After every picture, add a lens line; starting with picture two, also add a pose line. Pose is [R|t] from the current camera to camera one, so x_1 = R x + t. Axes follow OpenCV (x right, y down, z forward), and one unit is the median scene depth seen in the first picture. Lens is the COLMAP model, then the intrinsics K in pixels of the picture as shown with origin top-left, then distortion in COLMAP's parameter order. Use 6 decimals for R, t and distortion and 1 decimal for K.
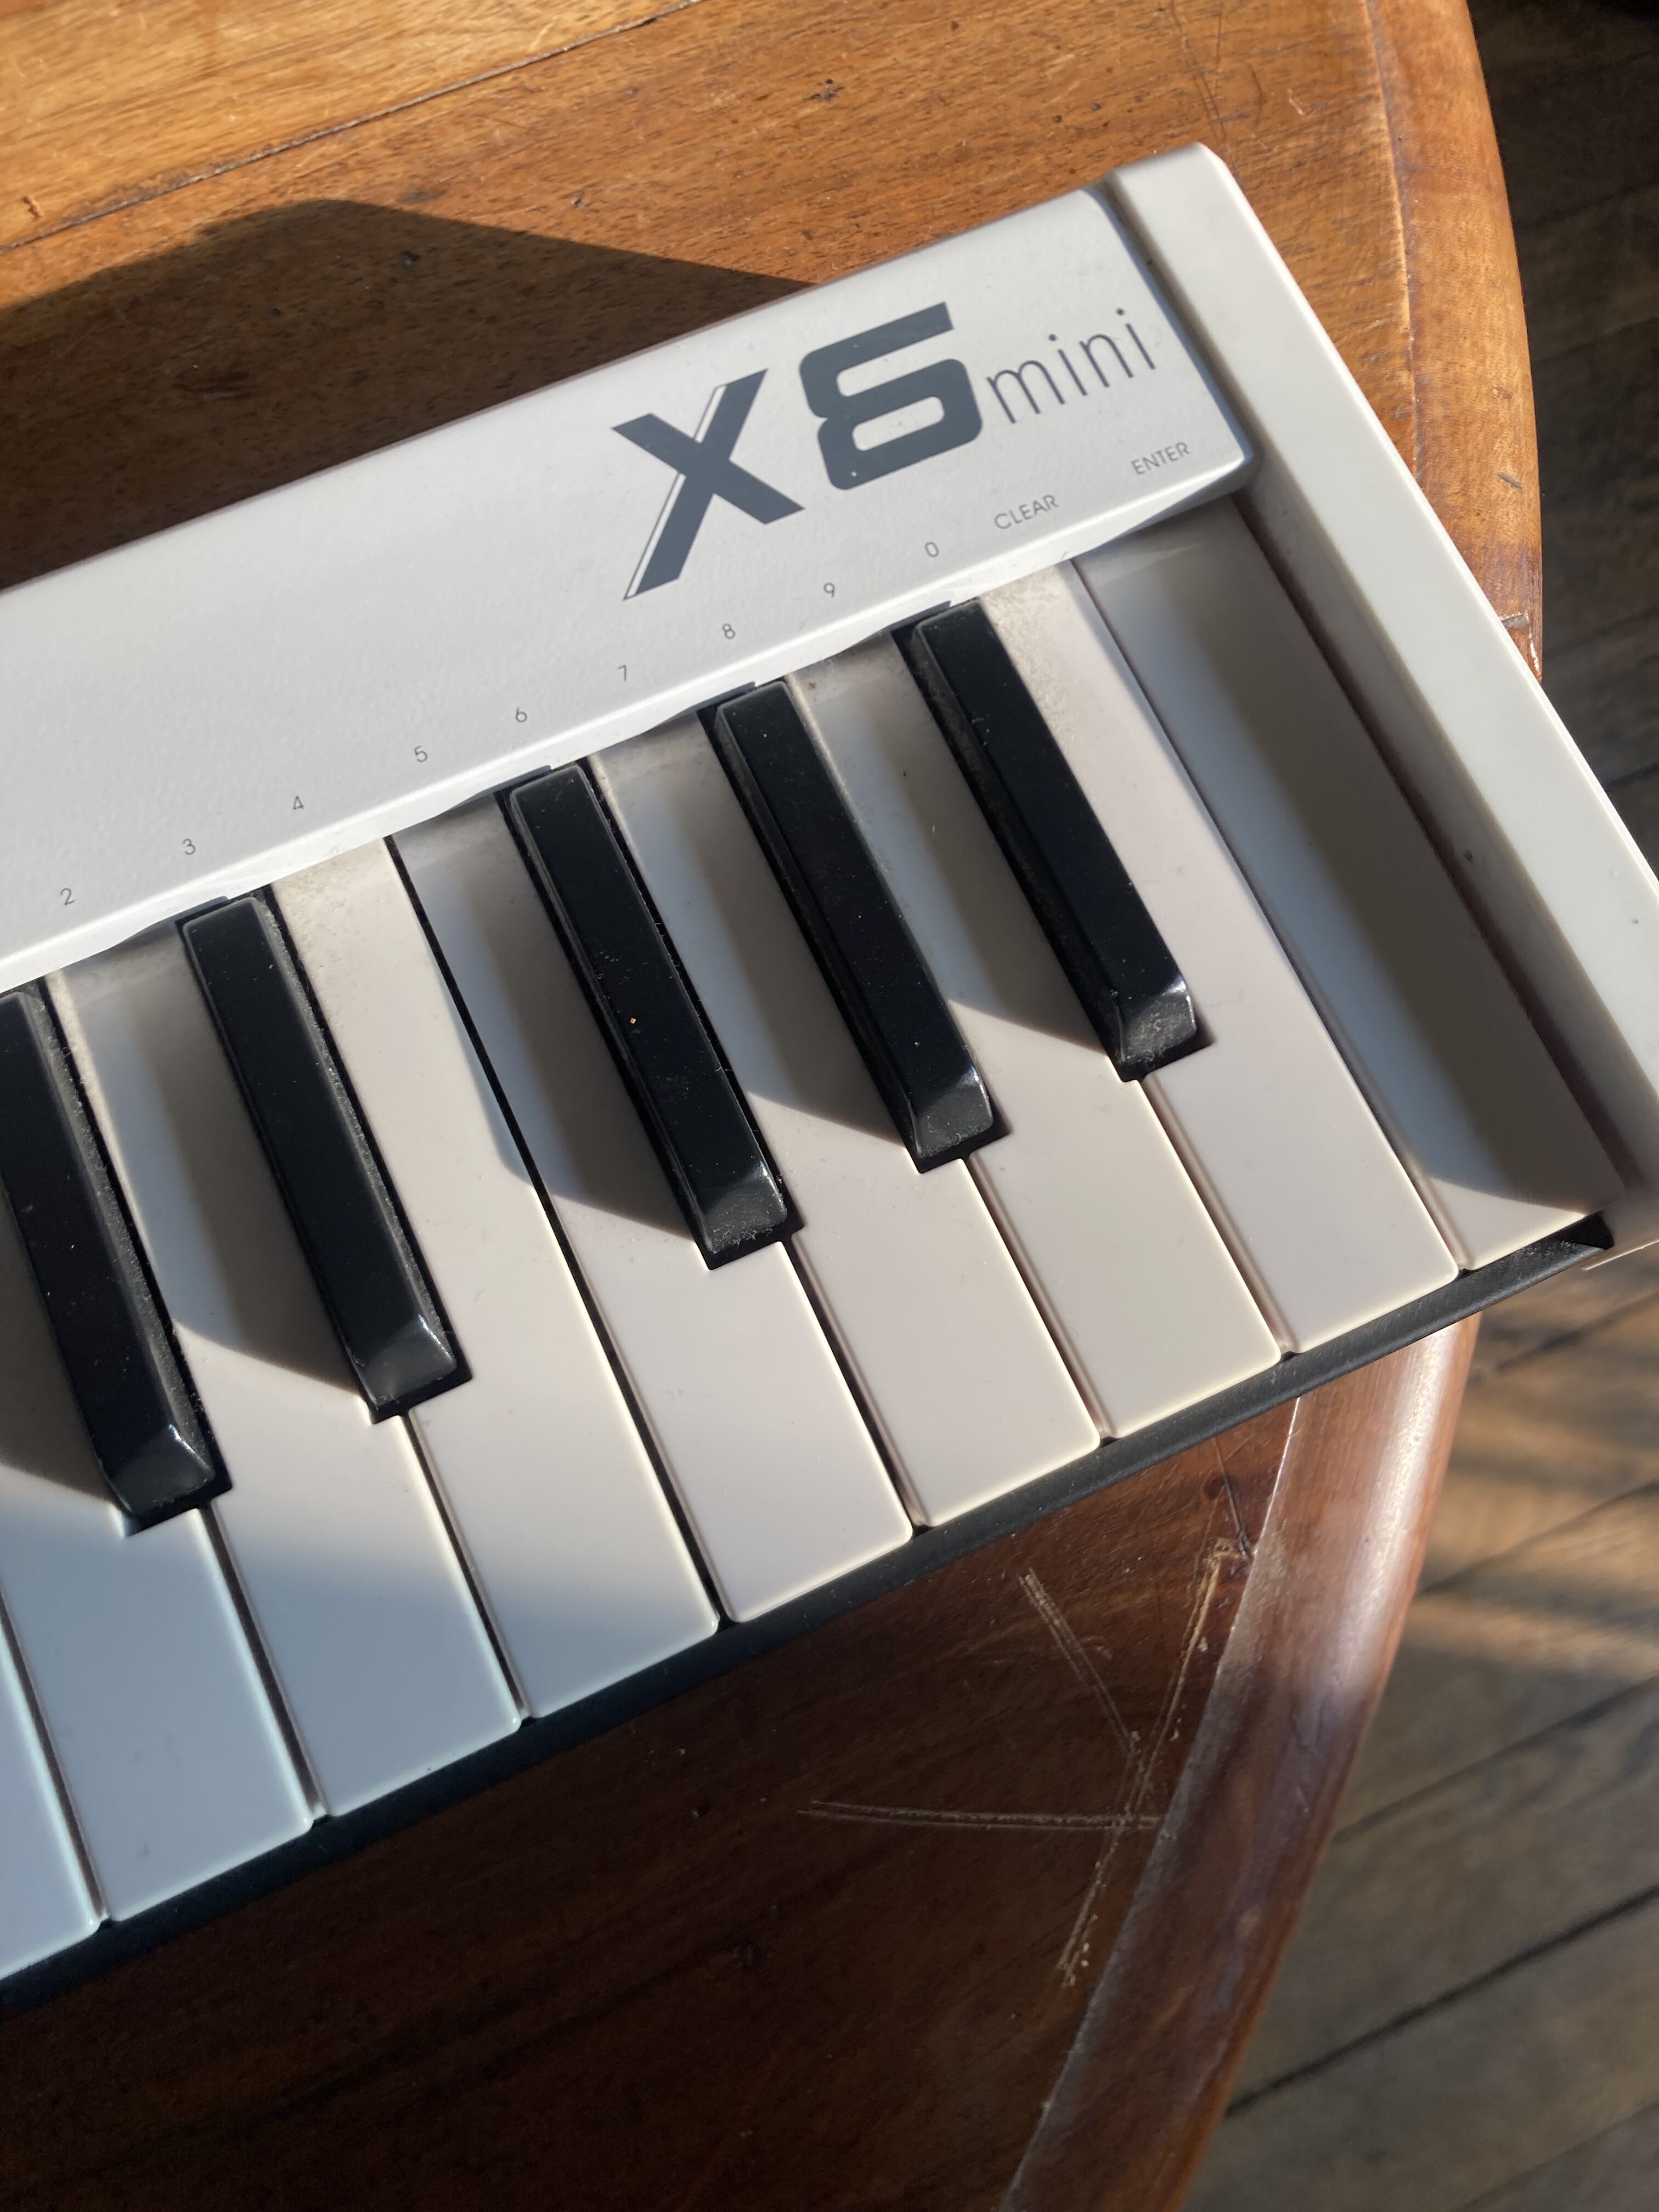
lens RADIAL K [[1869.9, 0, 833.0], [0, 1869.9, 1087.2], [0, 0, 1]] dist [-0.001304, 0.001366]
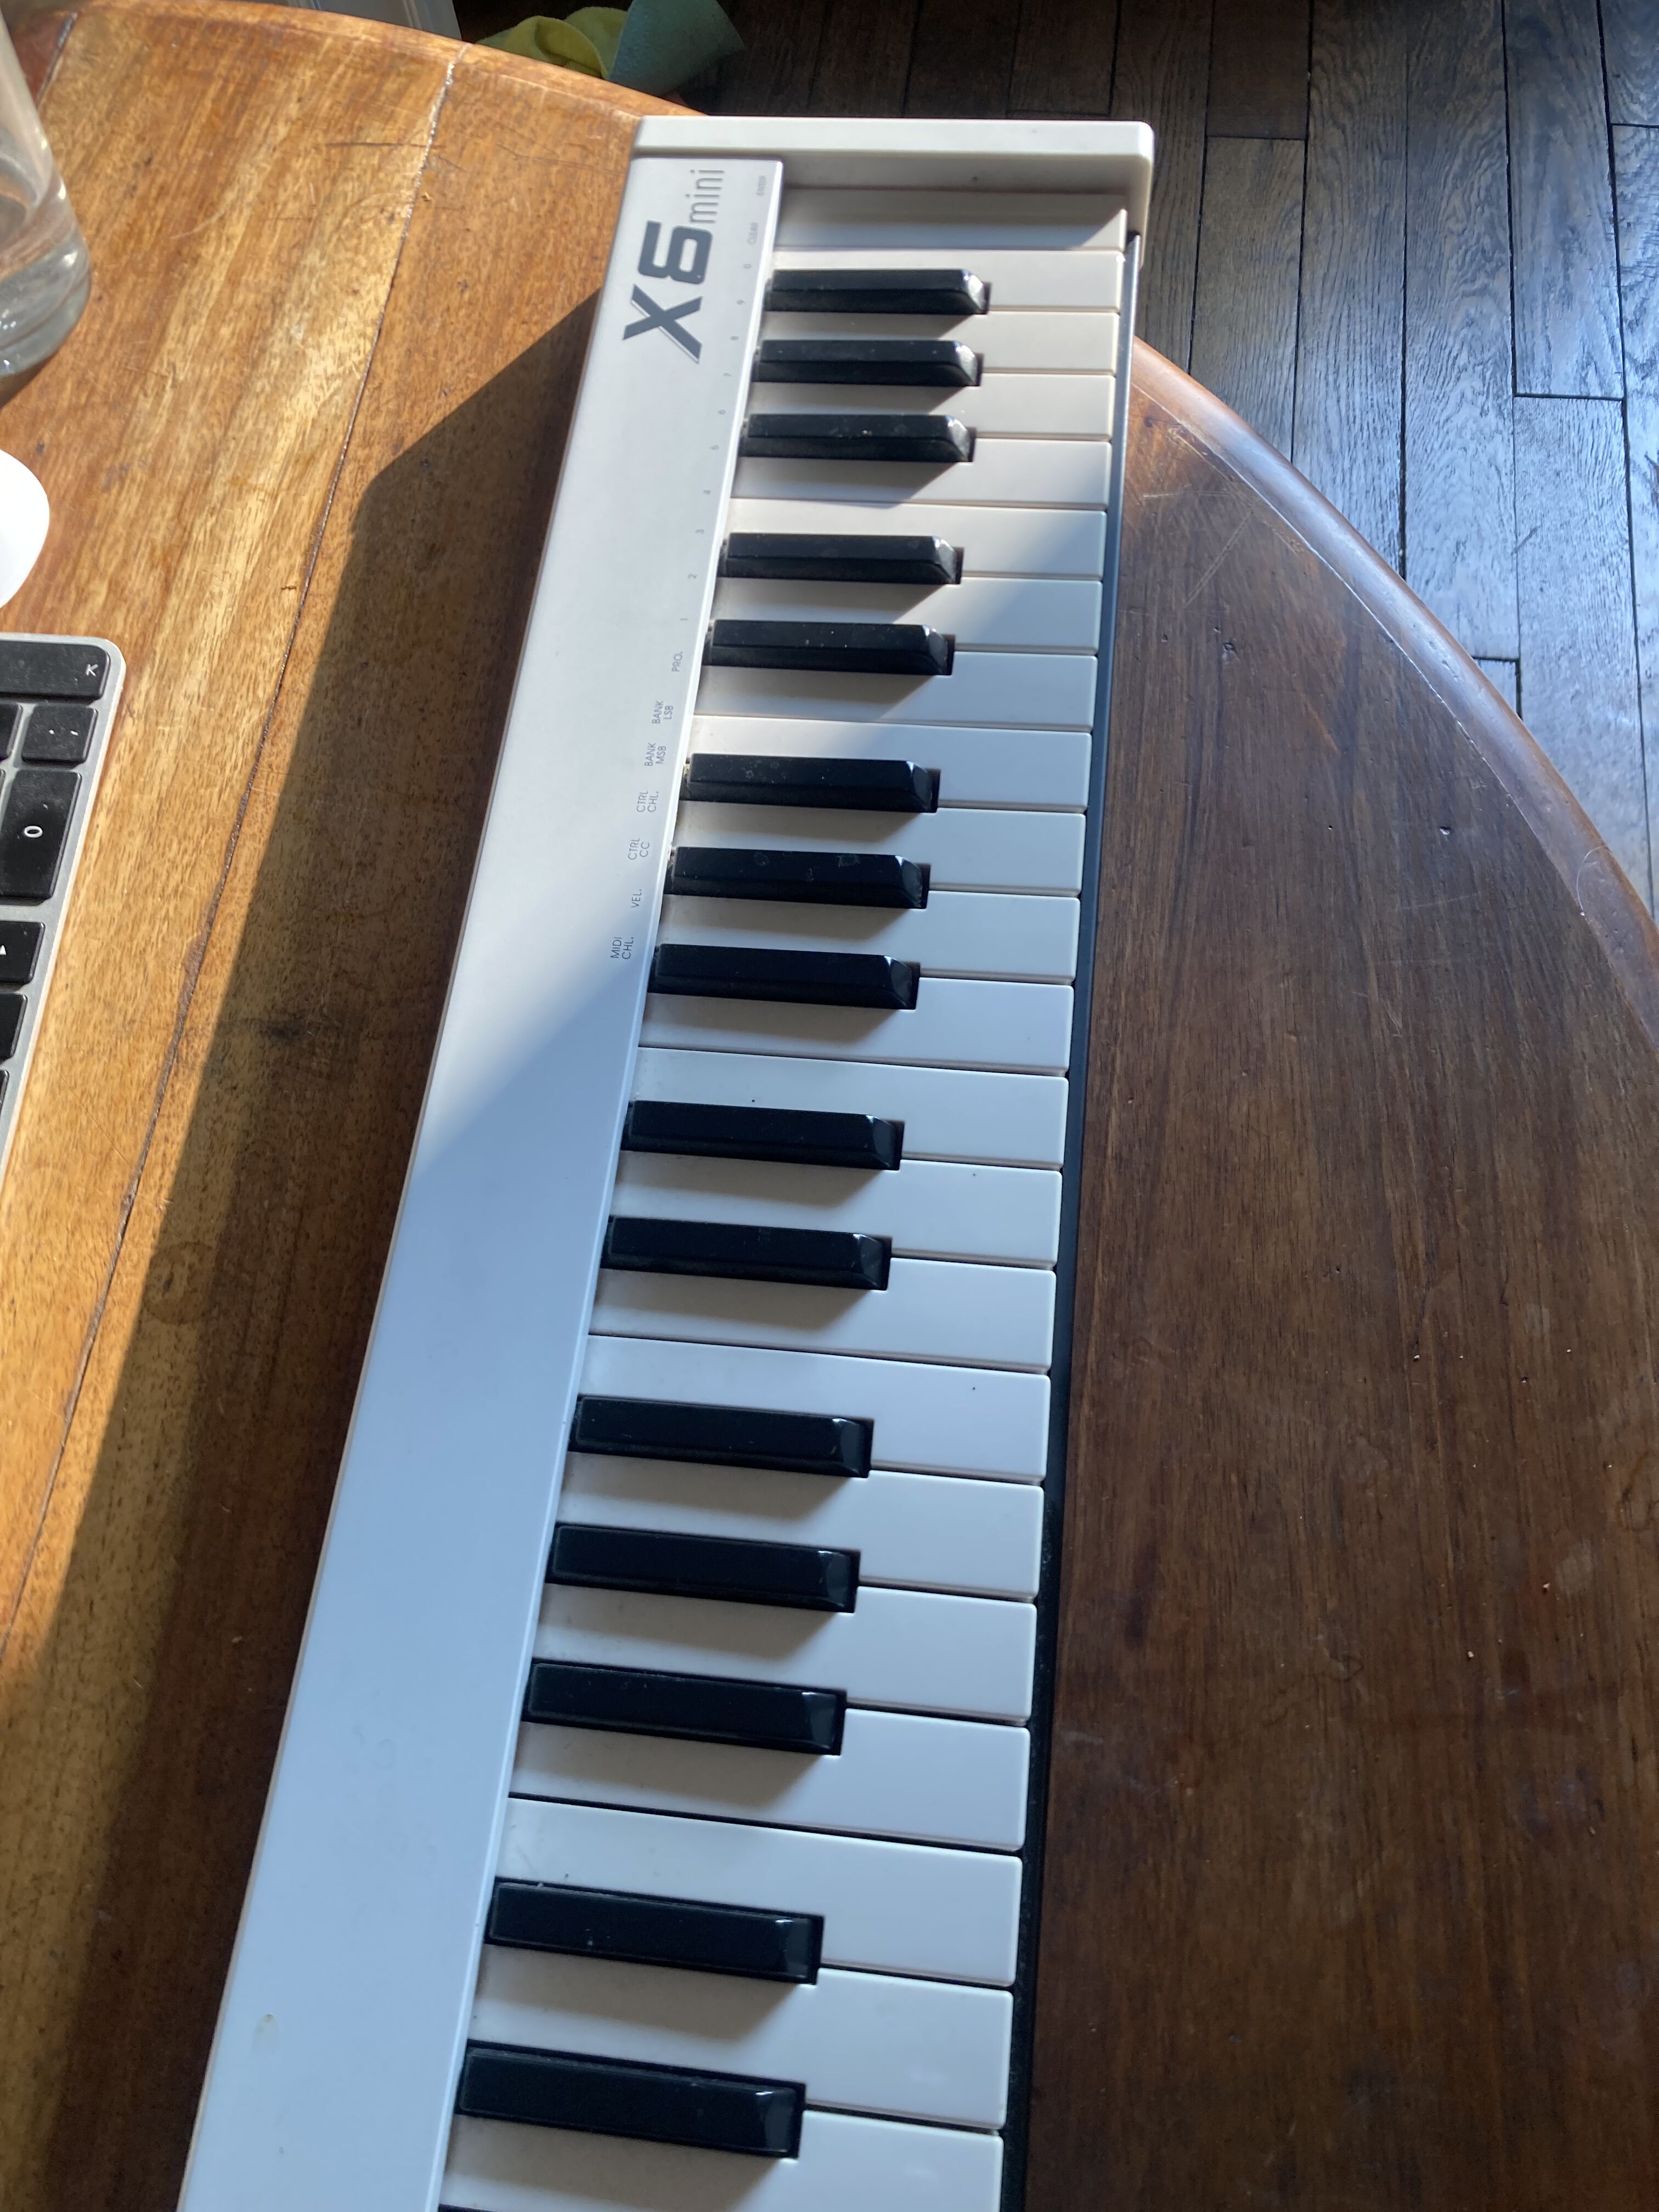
lens RADIAL K [[1869.9, 0, 828.2], [0, 1869.9, 1054.7], [0, 0, 1]] dist [-0.001304, 0.001366]
pose [[0.518801, -0.804919, 0.288013, -1.066994], [0.846022, 0.531815, -0.037668, 0.318895], [-0.122850, 0.263208, 0.956885, -0.765724]]
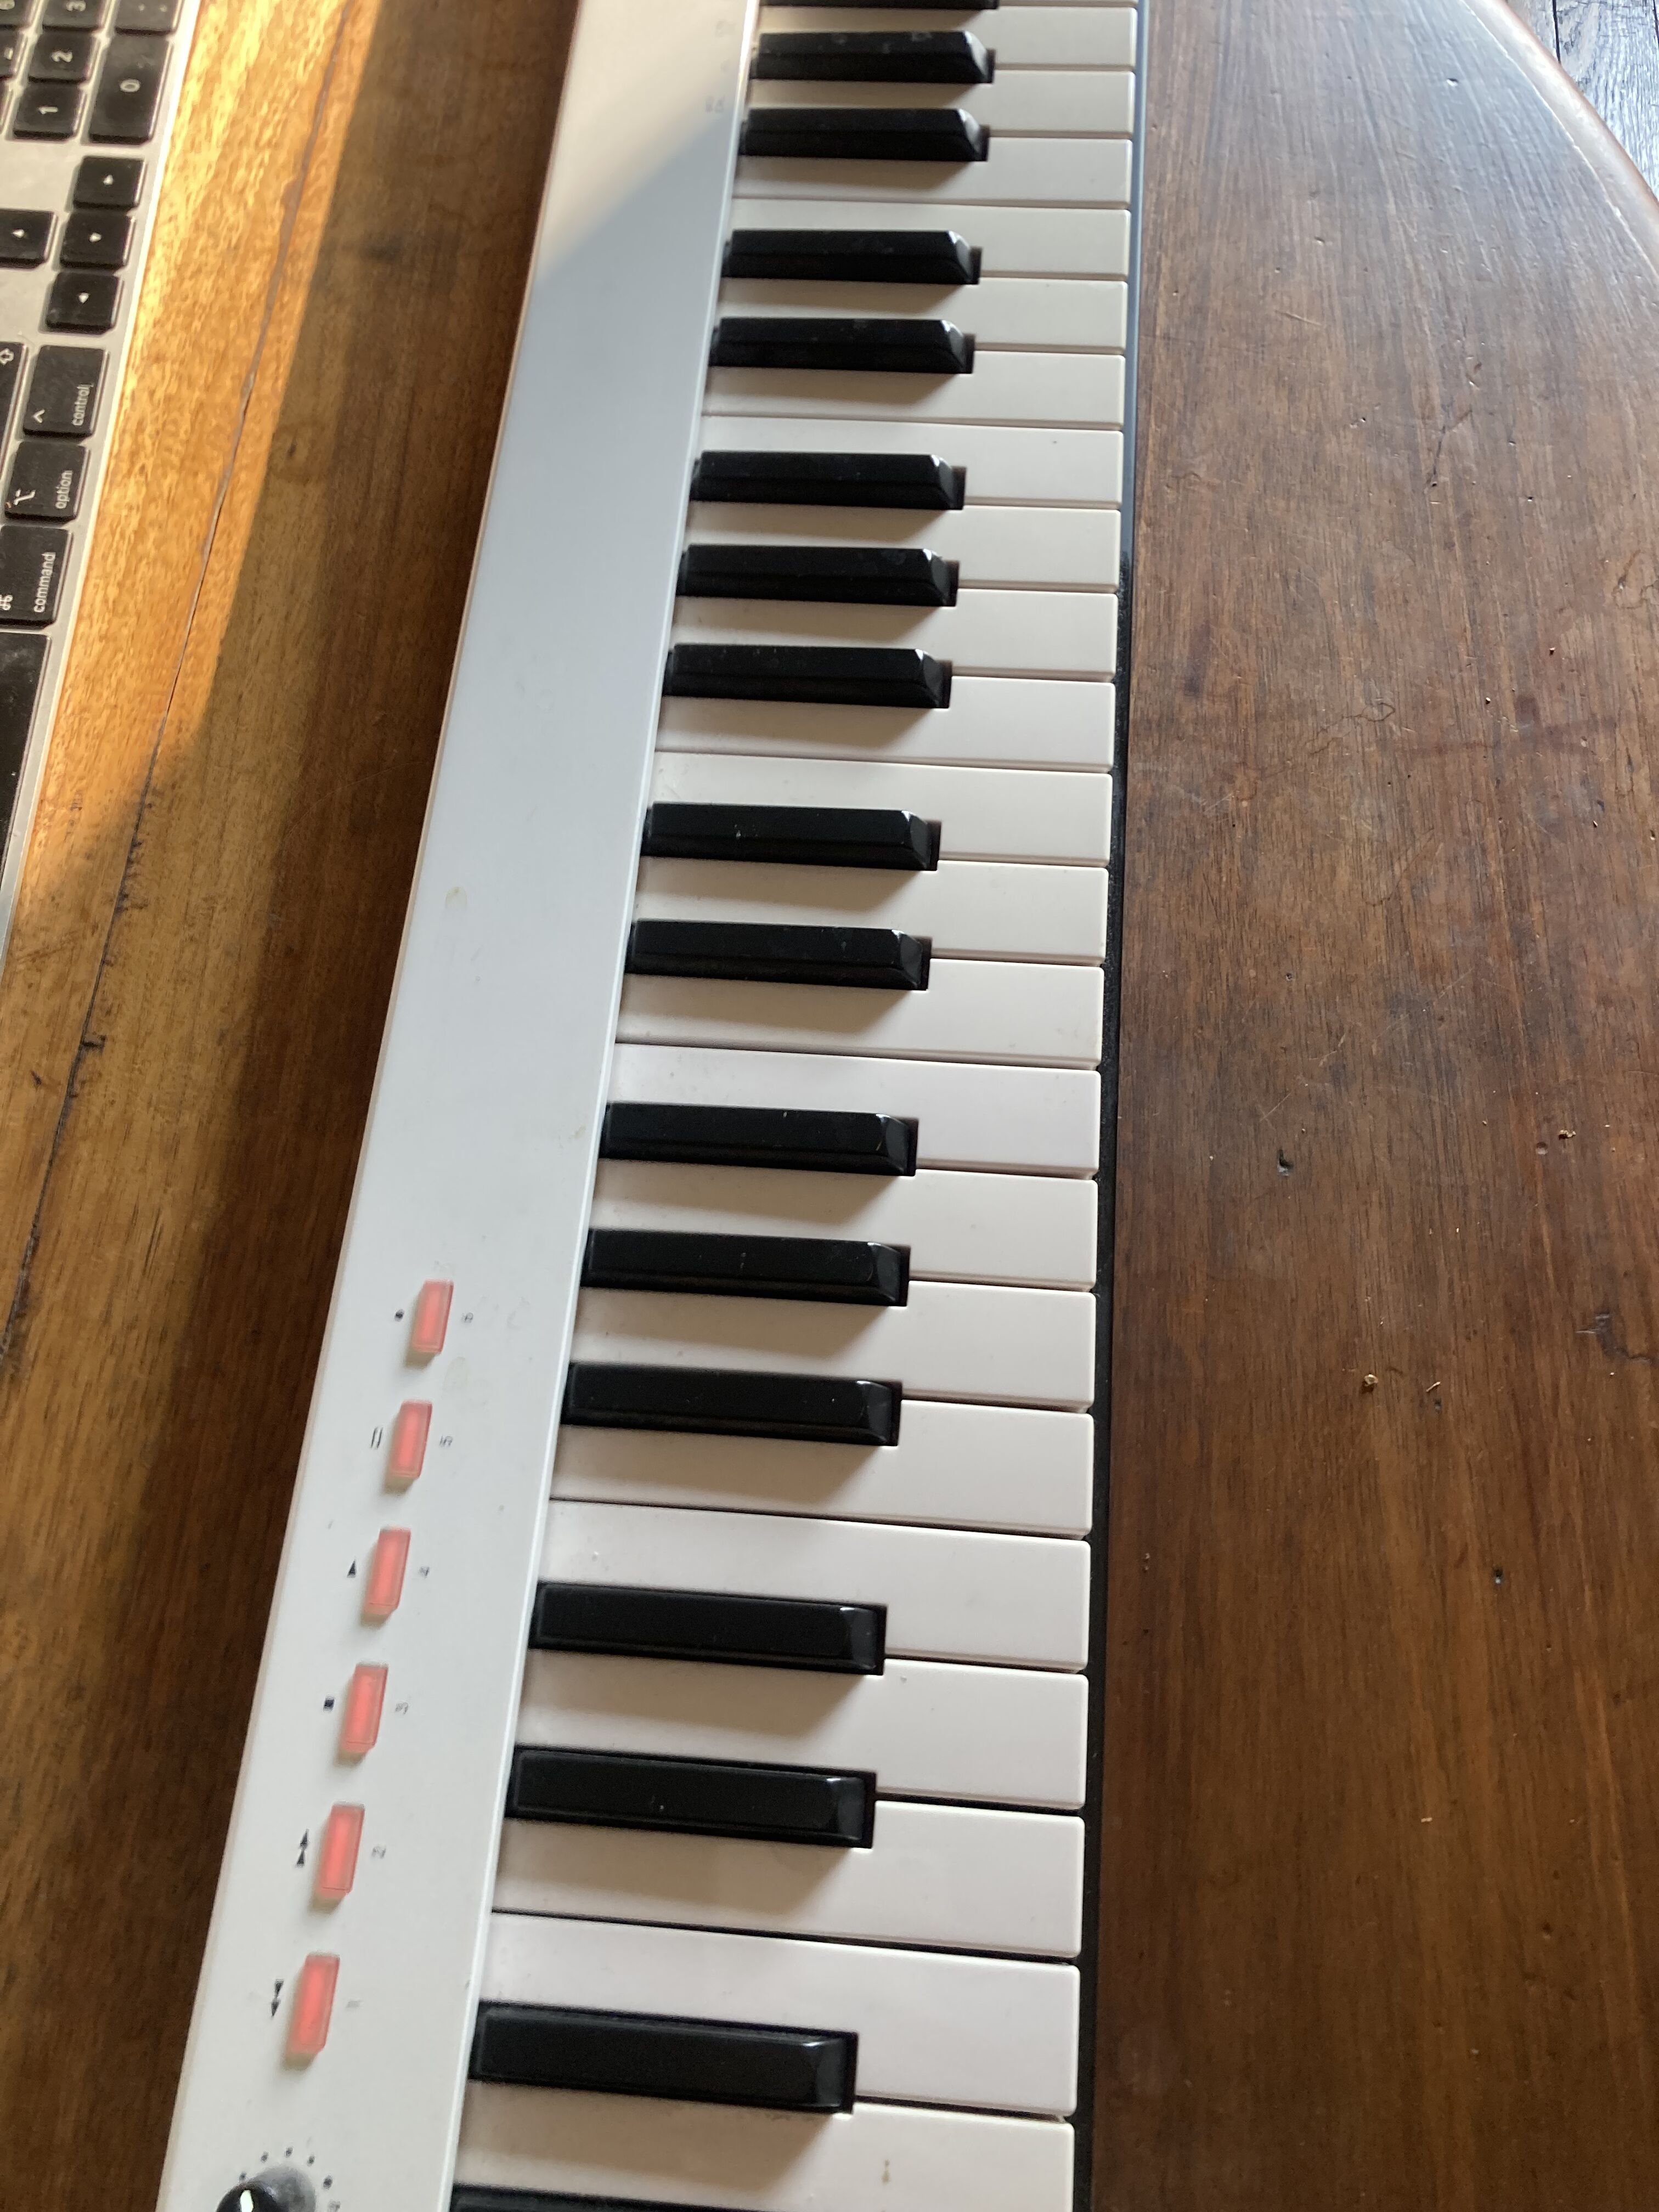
lens RADIAL K [[1846.0, 0, 845.1], [0, 1846.0, 1097.8], [0, 0, 1]] dist [0.029770, -0.028258]
pose [[0.494660, -0.823506, 0.277759, -1.762679], [0.852341, 0.522121, 0.030064, 0.577337], [-0.169782, 0.221874, 0.960180, -0.708636]]
